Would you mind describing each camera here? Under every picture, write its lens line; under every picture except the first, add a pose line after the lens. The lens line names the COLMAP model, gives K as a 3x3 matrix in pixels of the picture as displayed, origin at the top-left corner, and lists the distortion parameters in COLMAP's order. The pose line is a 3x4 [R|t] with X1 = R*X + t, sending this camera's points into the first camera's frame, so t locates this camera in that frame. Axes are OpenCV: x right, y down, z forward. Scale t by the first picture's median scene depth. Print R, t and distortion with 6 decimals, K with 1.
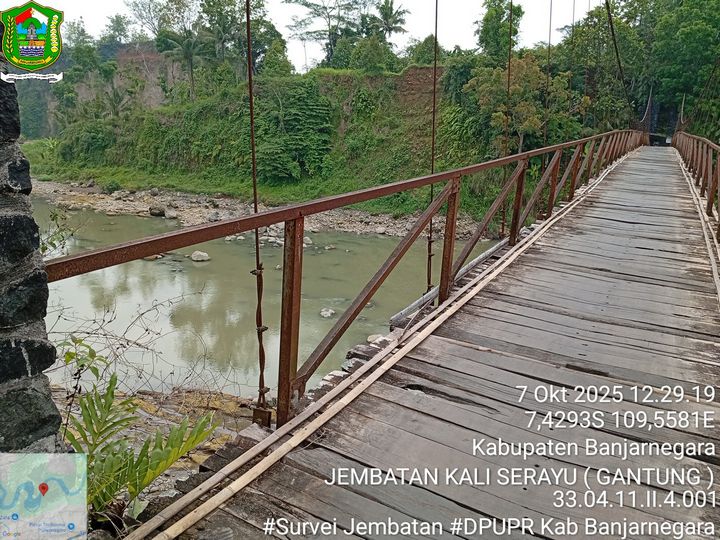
lens RADIAL K [[550.6, 0, 358.0], [0, 550.6, 273.1], [0, 0, 1]] dist [0.062863, -0.145744]
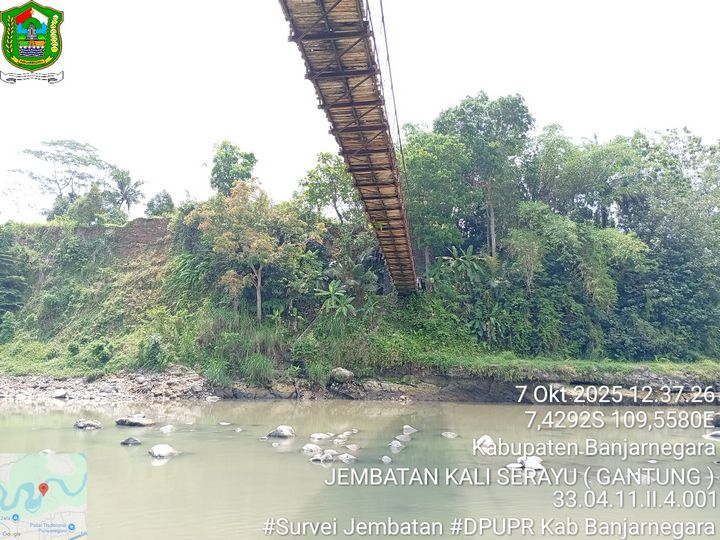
lens RADIAL K [[550.6, 0, 358.4], [0, 550.6, 267.2], [0, 0, 1]] dist [0.062863, -0.145744]
pose [[0.931880, 0.038473, 0.360721, 0.110786], [0.115396, 0.911273, -0.395305, 0.077241], [-0.343923, 0.410002, 0.844757, 0.190763]]
